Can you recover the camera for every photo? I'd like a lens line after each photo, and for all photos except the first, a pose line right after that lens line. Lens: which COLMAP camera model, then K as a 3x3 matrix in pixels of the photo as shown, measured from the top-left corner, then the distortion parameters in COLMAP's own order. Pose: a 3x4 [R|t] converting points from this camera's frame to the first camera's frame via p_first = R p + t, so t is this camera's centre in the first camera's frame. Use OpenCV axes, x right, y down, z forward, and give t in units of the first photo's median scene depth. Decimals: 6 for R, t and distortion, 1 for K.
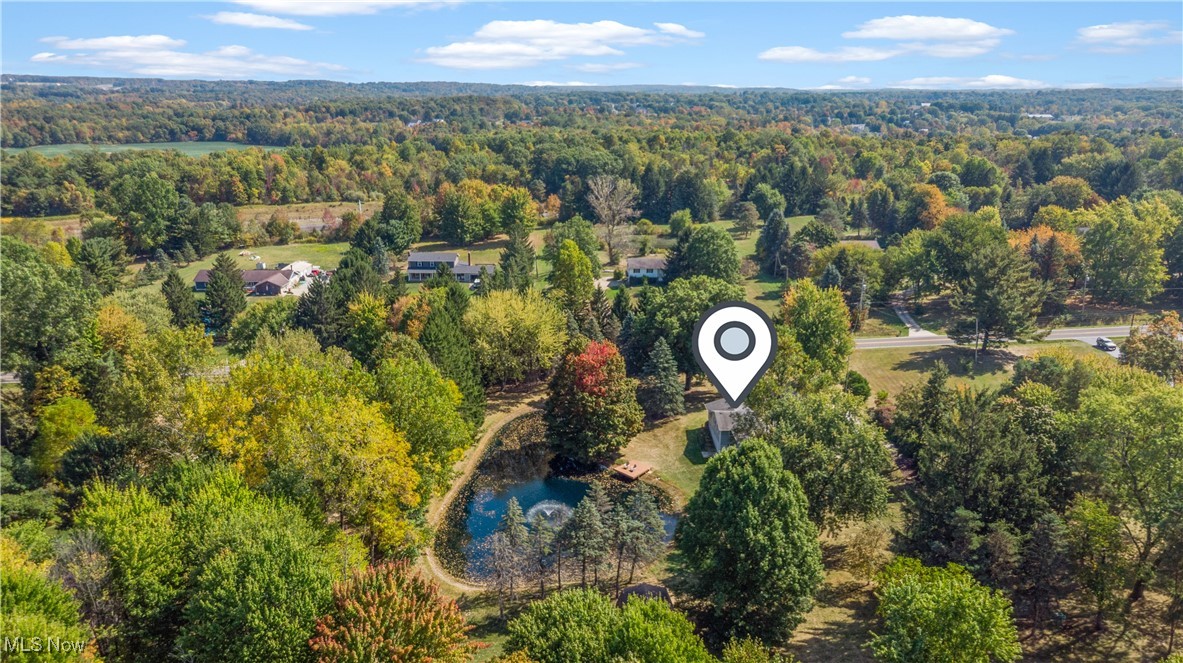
lens RADIAL K [[867.4, 0, 591.5], [0, 867.4, 331.5], [0, 0, 1]] dist [-0.001457, 0.033523]
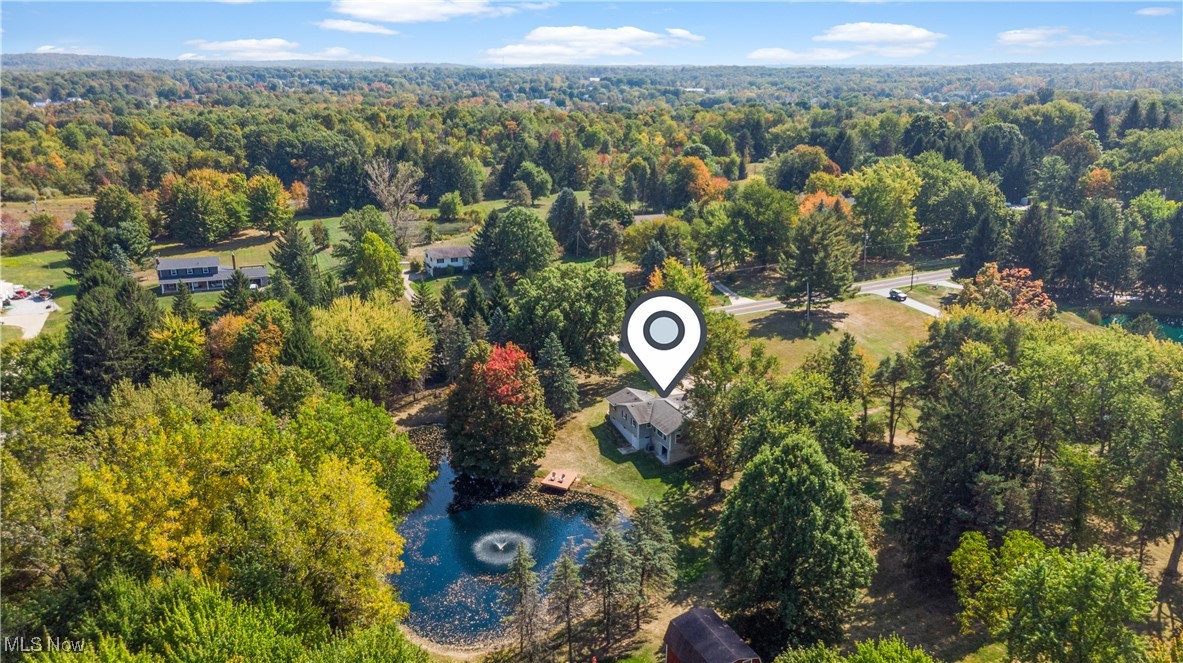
lens RADIAL K [[867.4, 0, 591.5], [0, 867.4, 331.5], [0, 0, 1]] dist [-0.001457, 0.033523]
pose [[0.931557, -0.105773, 0.347871, -0.100334], [0.096642, 0.994366, 0.043551, -0.015385], [-0.350518, -0.006952, 0.936530, 0.056269]]
